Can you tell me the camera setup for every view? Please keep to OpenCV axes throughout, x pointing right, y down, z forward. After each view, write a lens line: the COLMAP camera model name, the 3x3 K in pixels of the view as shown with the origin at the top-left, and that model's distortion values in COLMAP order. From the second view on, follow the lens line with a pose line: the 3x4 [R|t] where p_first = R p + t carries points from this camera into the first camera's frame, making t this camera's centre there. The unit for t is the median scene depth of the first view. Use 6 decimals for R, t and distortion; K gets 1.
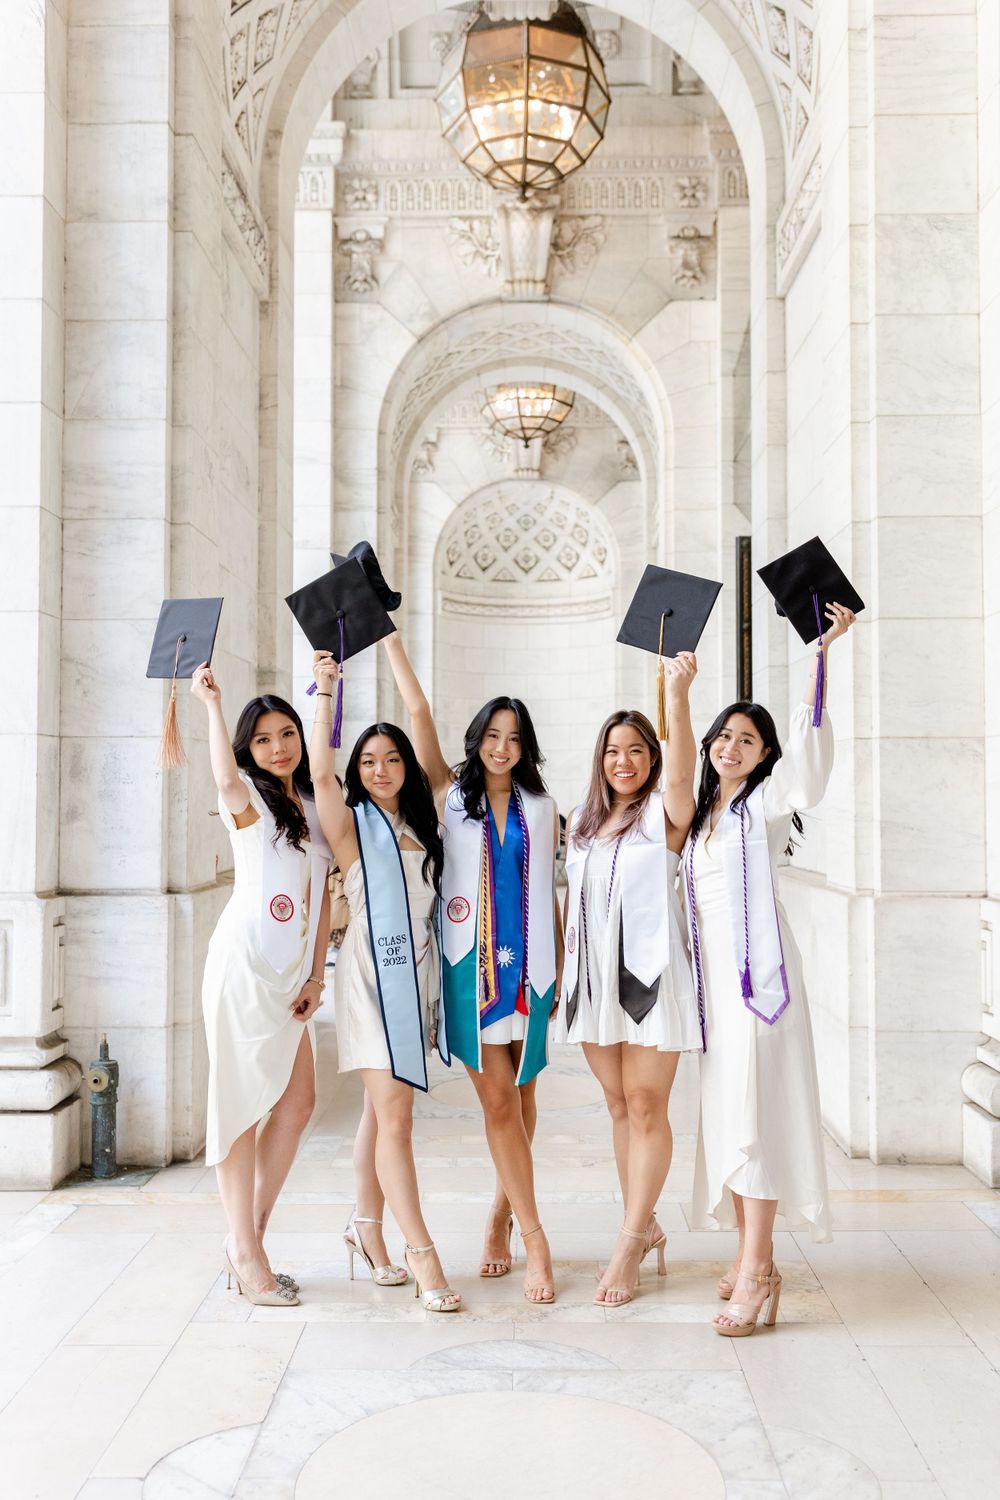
lens RADIAL K [[1401.1, 0, 479.5], [0, 1401.1, 731.0], [0, 0, 1]] dist [0.008332, -0.009083]
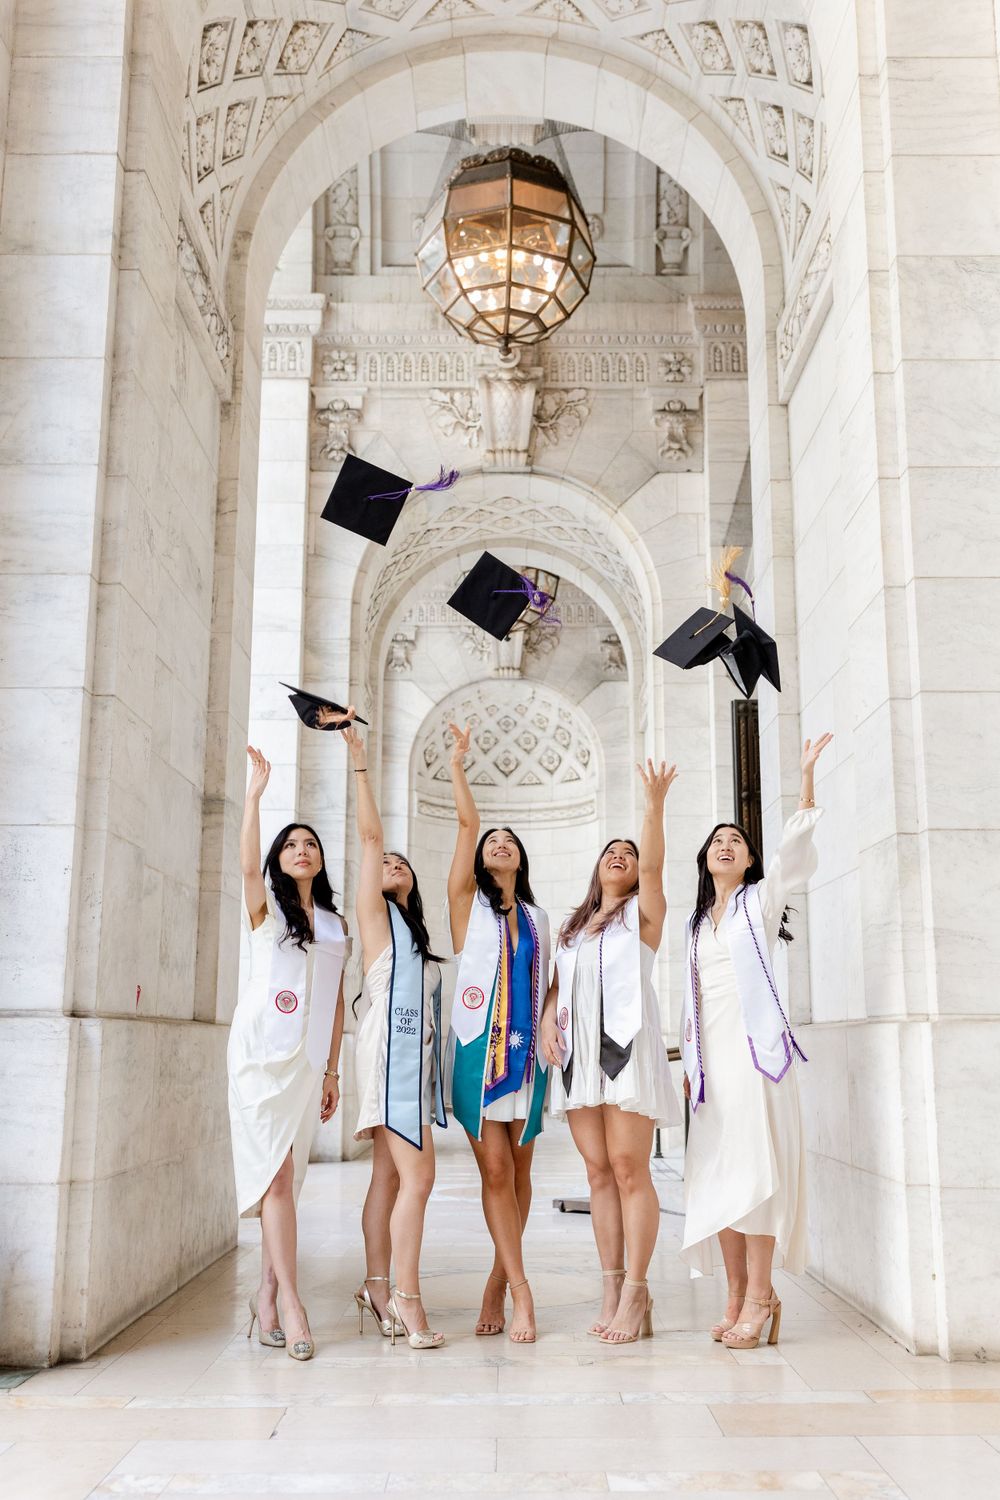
lens RADIAL K [[1426.1, 0, 491.2], [0, 1426.1, 744.2], [0, 0, 1]] dist [0.009832, -0.013047]
pose [[0.999698, 0.009187, 0.022801, 0.001596], [-0.005461, 0.987366, -0.158362, 0.066598], [-0.023967, 0.158189, 0.987118, 0.108960]]
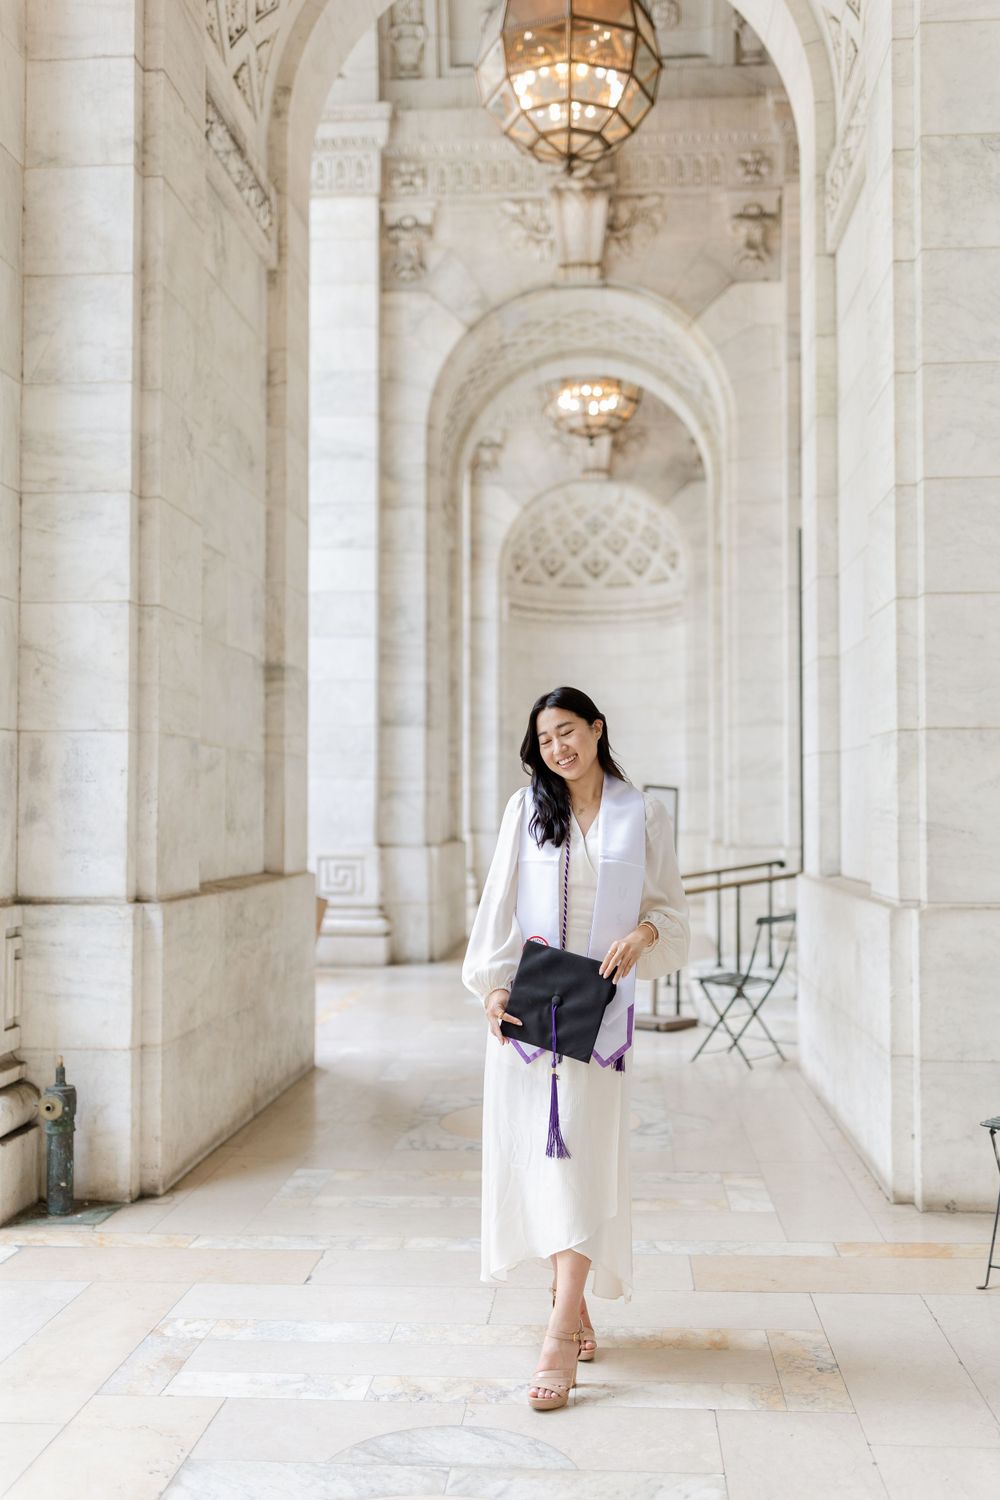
lens RADIAL K [[1405.1, 0, 494.2], [0, 1405.1, 753.4], [0, 0, 1]] dist [0.008375, -0.008924]
pose [[0.998671, -0.002376, -0.051475, 0.043314], [0.002669, 0.999981, 0.005619, 0.010744], [0.051461, -0.005749, 0.998658, 0.074275]]
